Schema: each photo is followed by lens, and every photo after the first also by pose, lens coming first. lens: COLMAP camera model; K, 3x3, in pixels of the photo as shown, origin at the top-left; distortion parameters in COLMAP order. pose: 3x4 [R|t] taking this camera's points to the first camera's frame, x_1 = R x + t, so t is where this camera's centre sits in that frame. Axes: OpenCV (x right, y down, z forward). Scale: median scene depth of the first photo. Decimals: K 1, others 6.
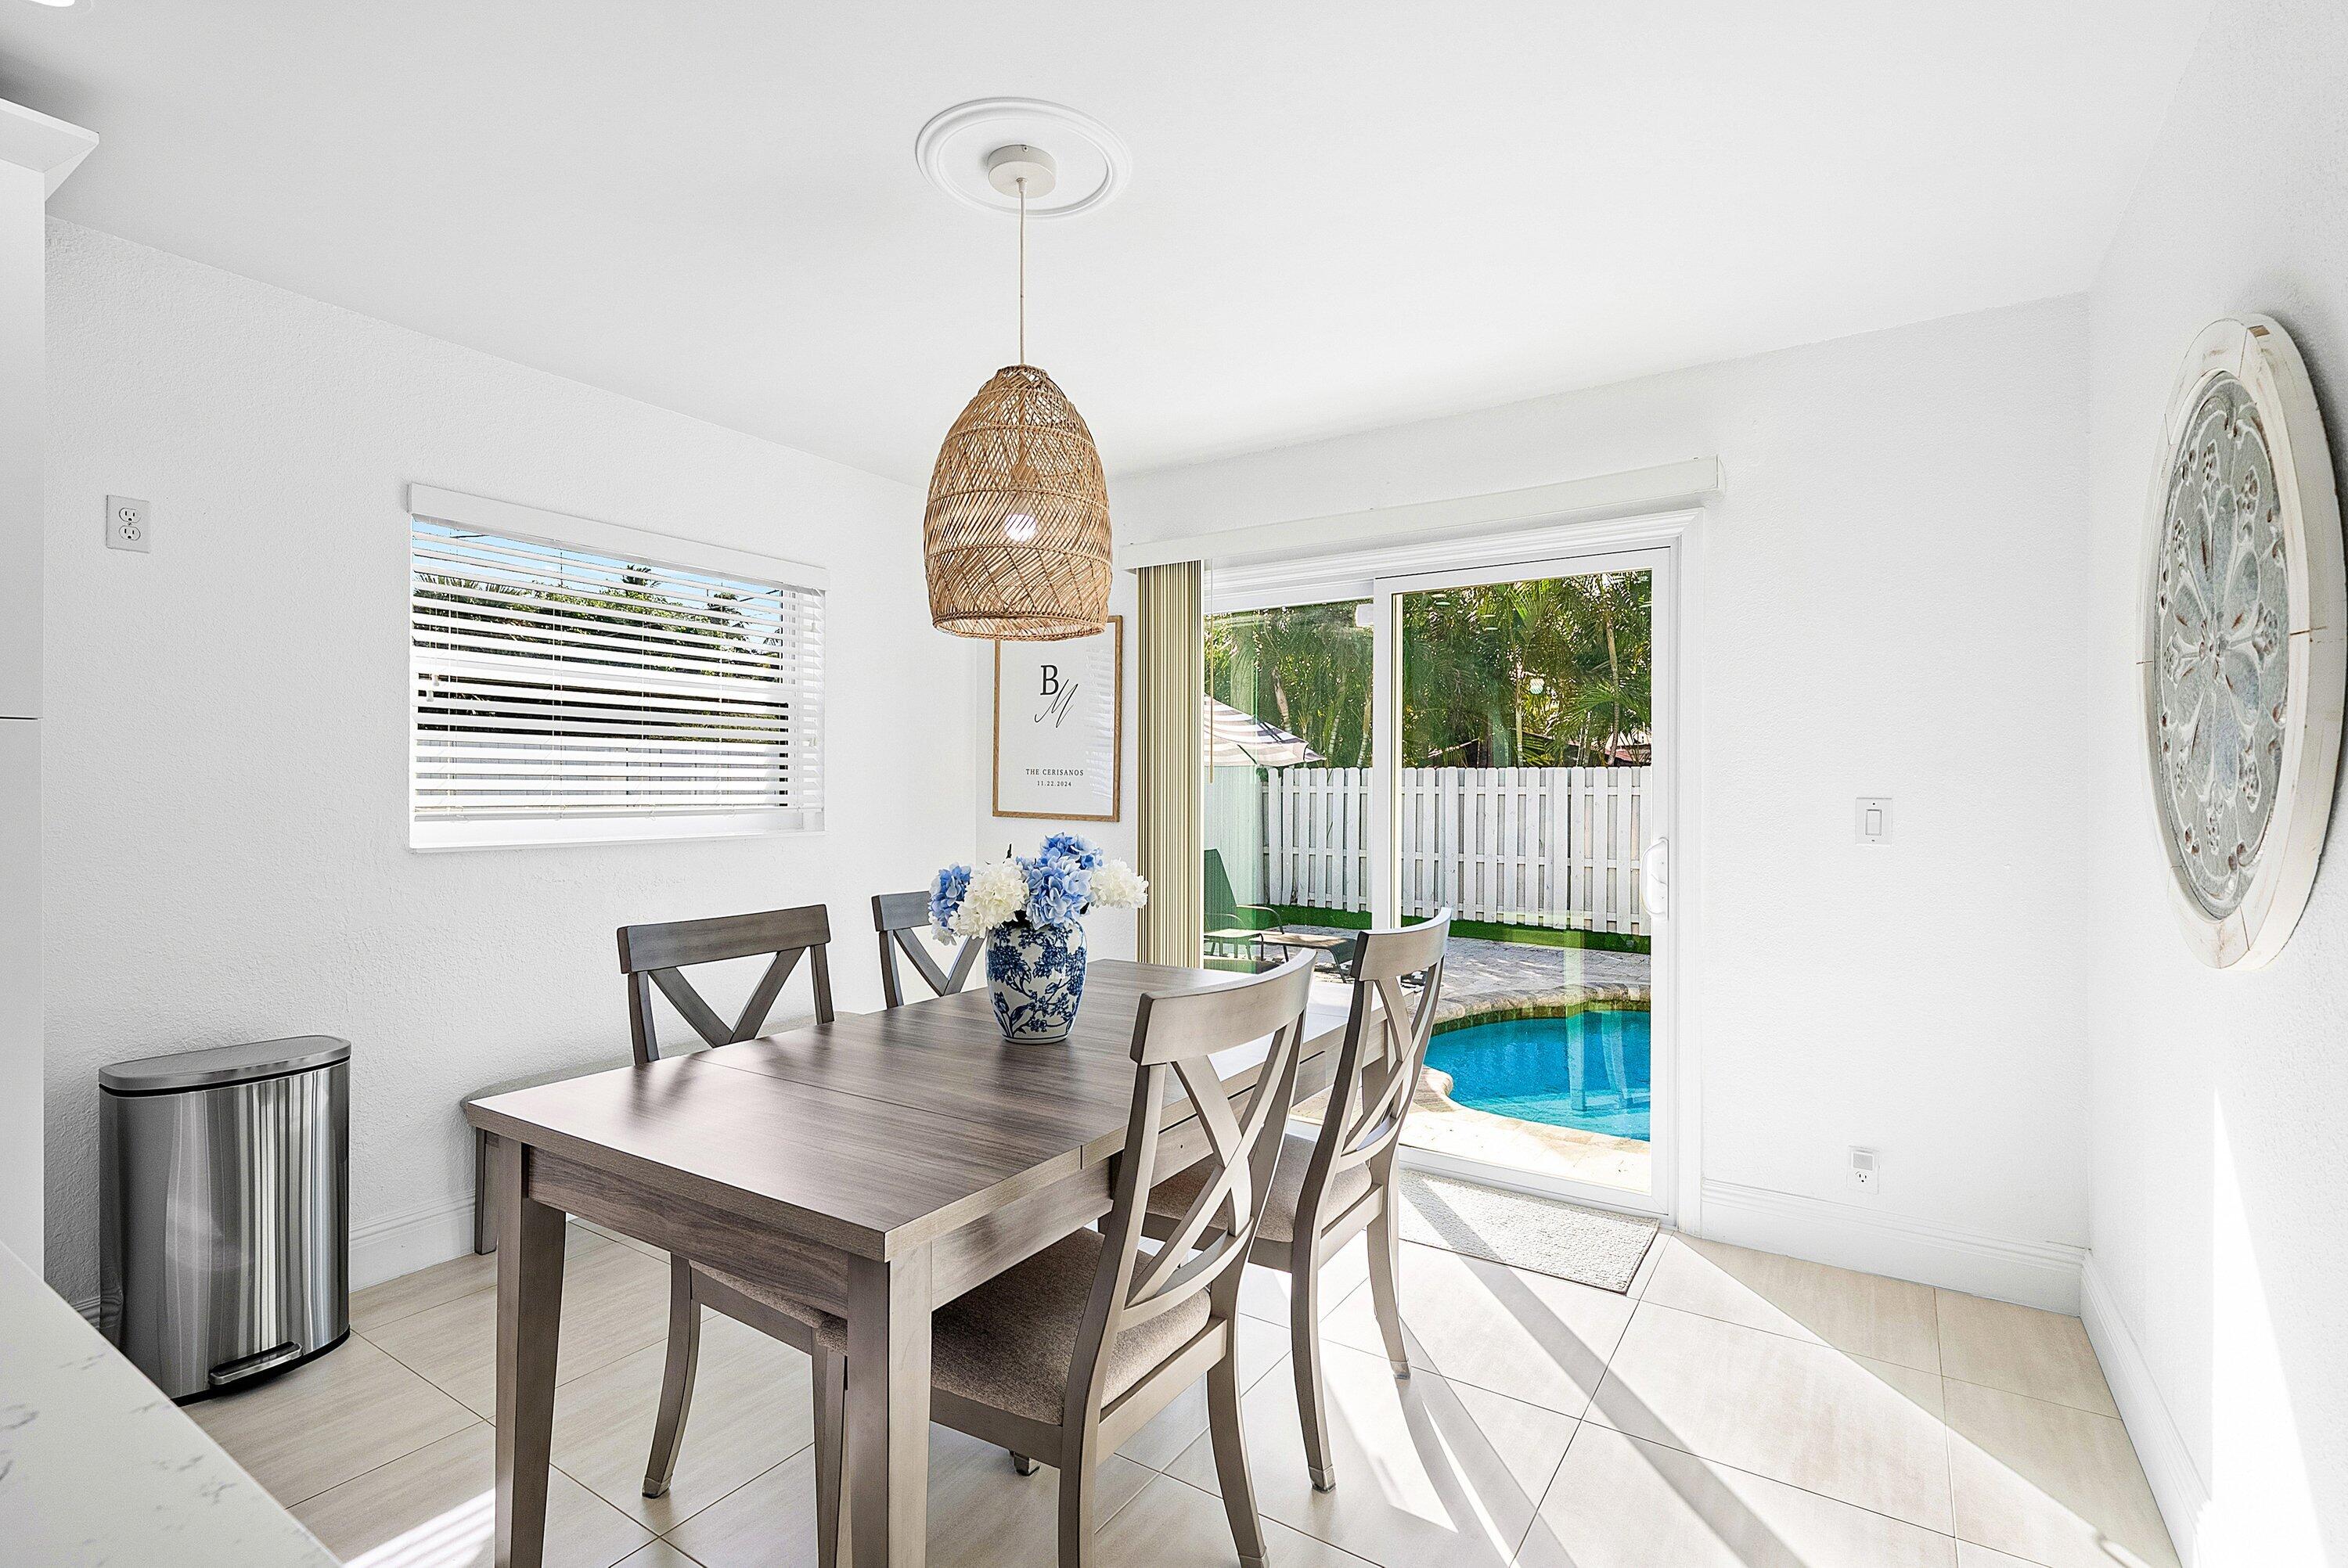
lens RADIAL K [[1081.4, 0, 1150.4], [0, 1081.4, 802.0], [0, 0, 1]] dist [-0.004733, -0.001429]
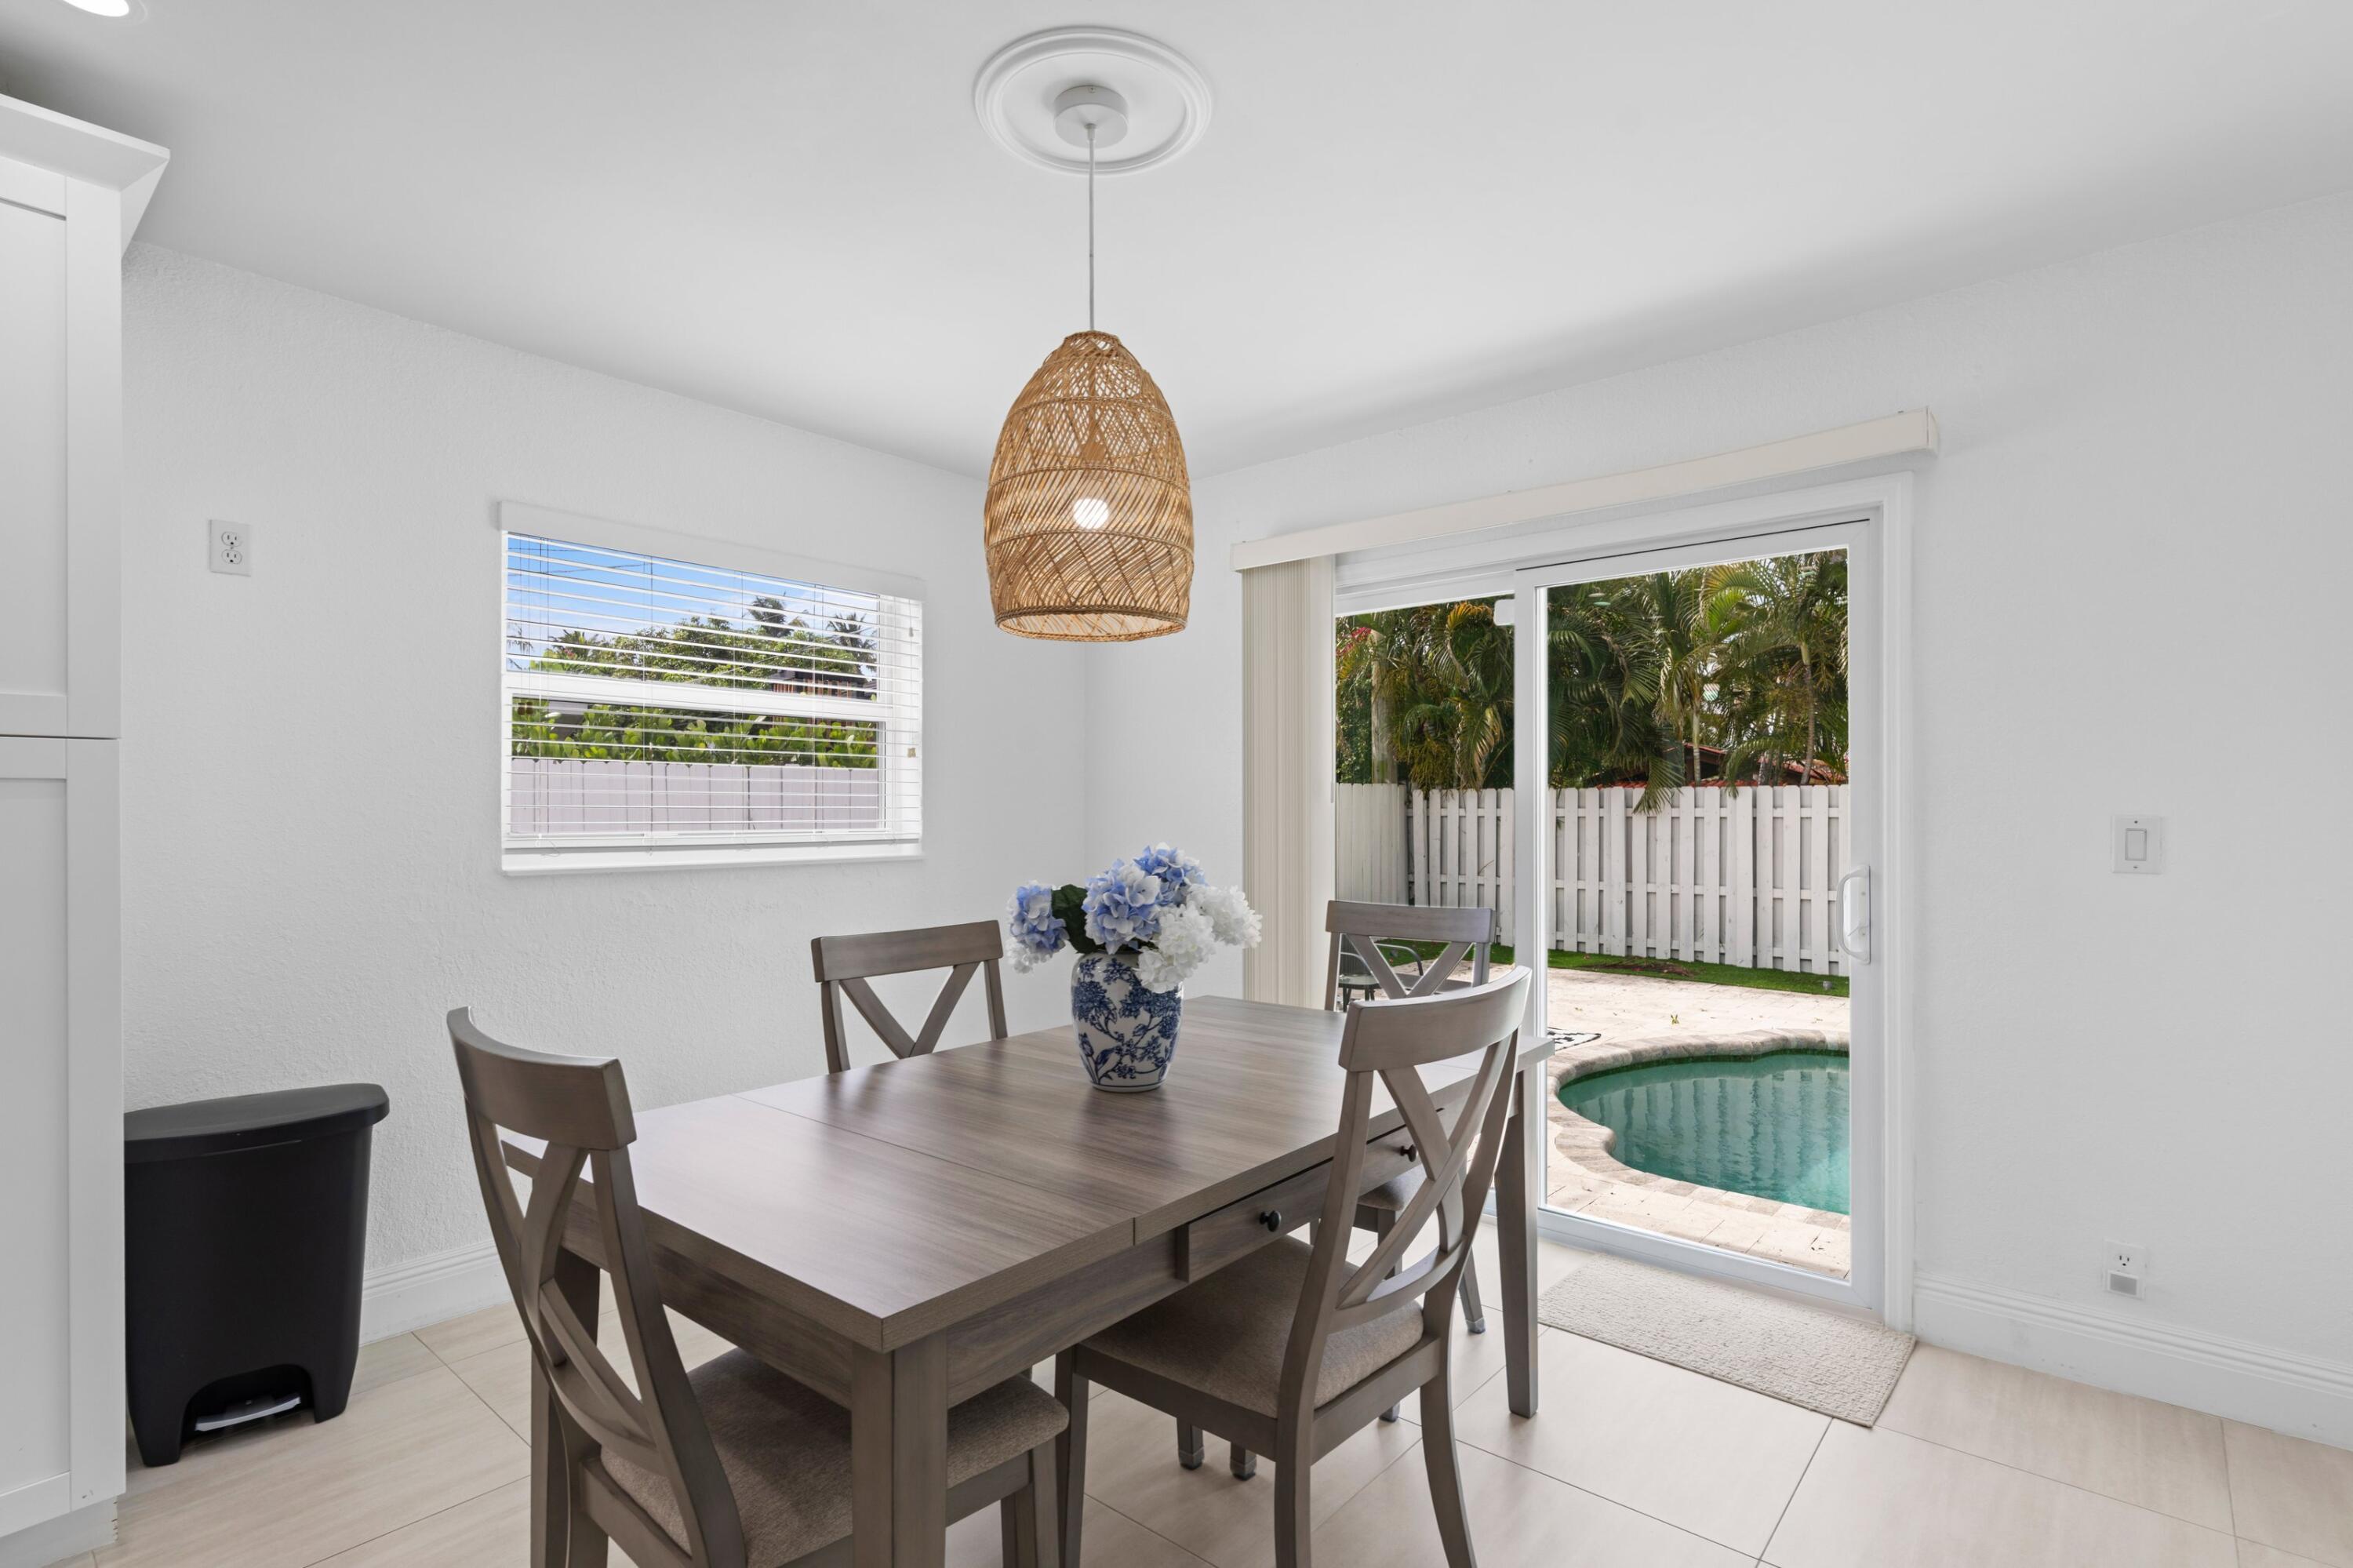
lens RADIAL K [[1083.9, 0, 1178.5], [0, 1083.9, 804.9], [0, 0, 1]] dist [-0.004733, -0.001429]
pose [[0.992594, -0.004702, -0.121386, 0.052858], [0.001928, 0.999735, -0.022961, 0.006847], [0.121462, 0.022557, 0.992340, 0.116234]]
